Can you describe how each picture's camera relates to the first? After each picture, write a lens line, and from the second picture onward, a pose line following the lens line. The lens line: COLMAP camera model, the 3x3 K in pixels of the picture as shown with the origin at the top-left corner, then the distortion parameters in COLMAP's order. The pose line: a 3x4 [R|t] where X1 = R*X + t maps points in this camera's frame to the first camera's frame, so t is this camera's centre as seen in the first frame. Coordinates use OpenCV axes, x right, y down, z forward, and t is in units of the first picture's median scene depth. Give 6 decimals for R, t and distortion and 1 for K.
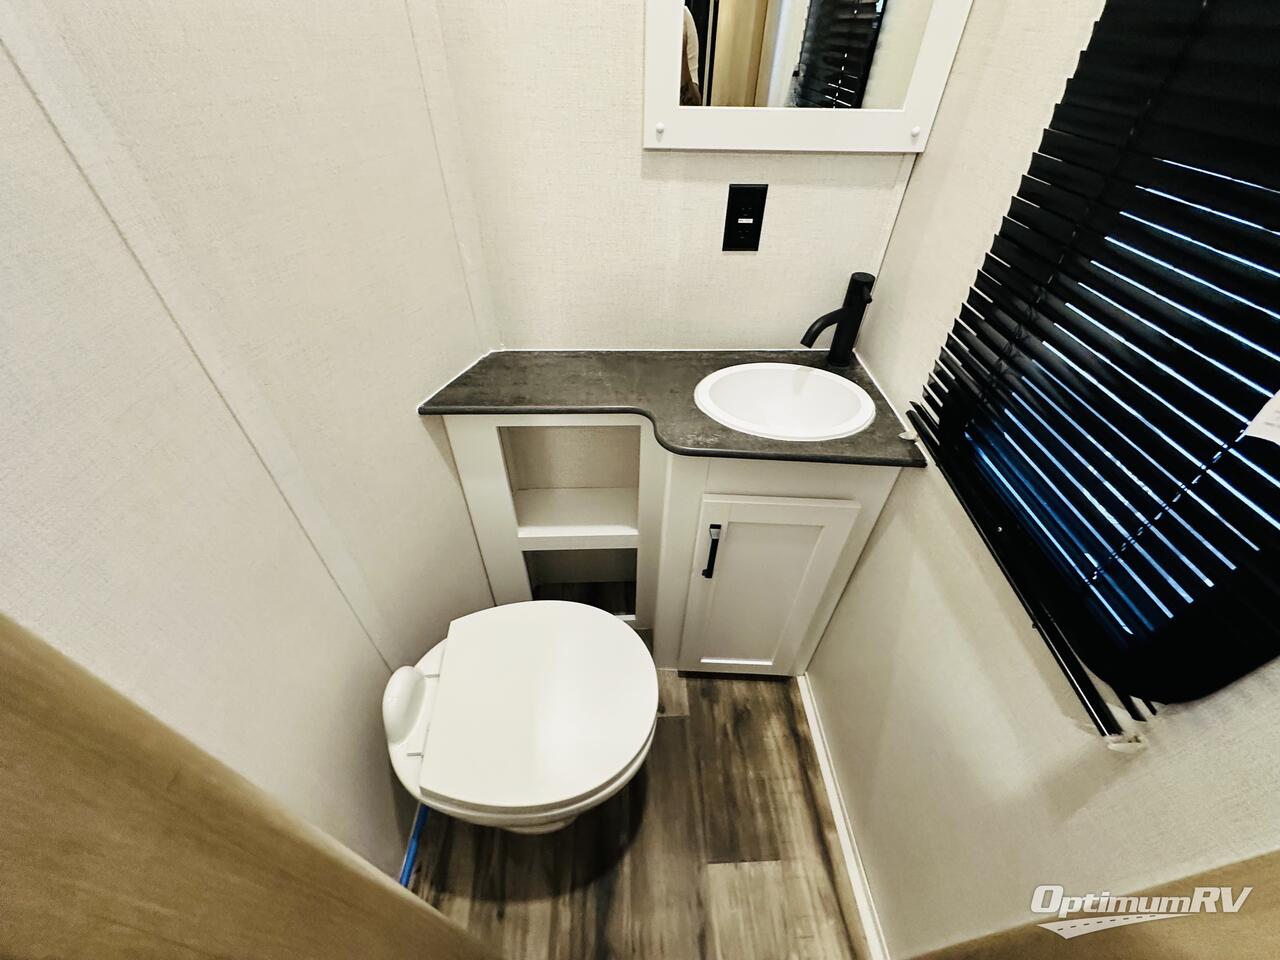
lens RADIAL K [[511.4, 0, 639.0], [0, 511.4, 479.2], [0, 0, 1]] dist [-0.003799, 0.000491]
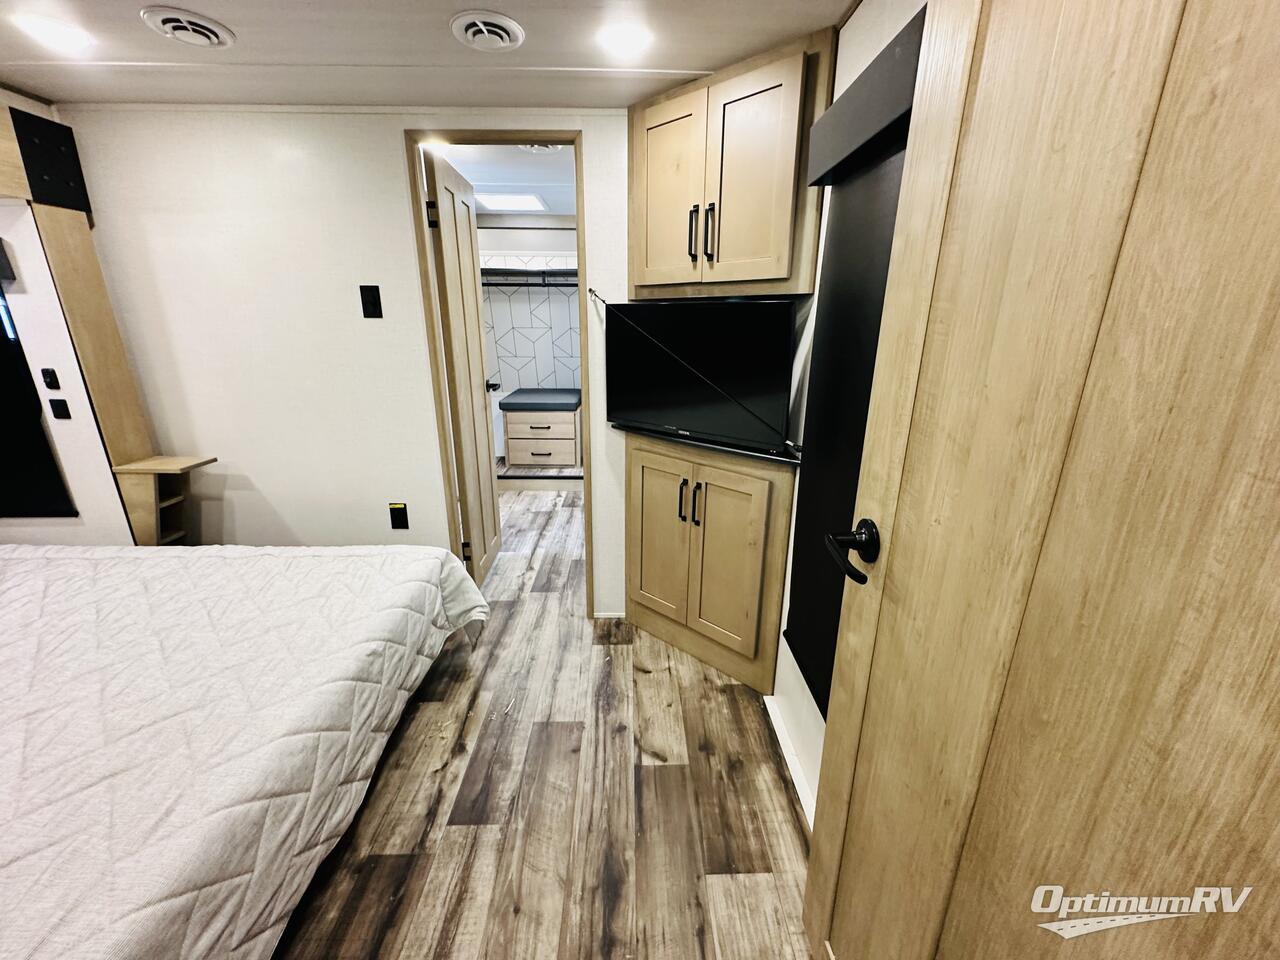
lens RADIAL K [[511.4, 0, 636.9], [0, 511.4, 481.7], [0, 0, 1]] dist [-0.003799, 0.000491]
pose [[0.999528, -0.012925, -0.027887, 0.027470], [-0.000191, 0.904654, -0.426148, 0.442498], [0.030736, 0.425951, 0.904224, -0.344805]]
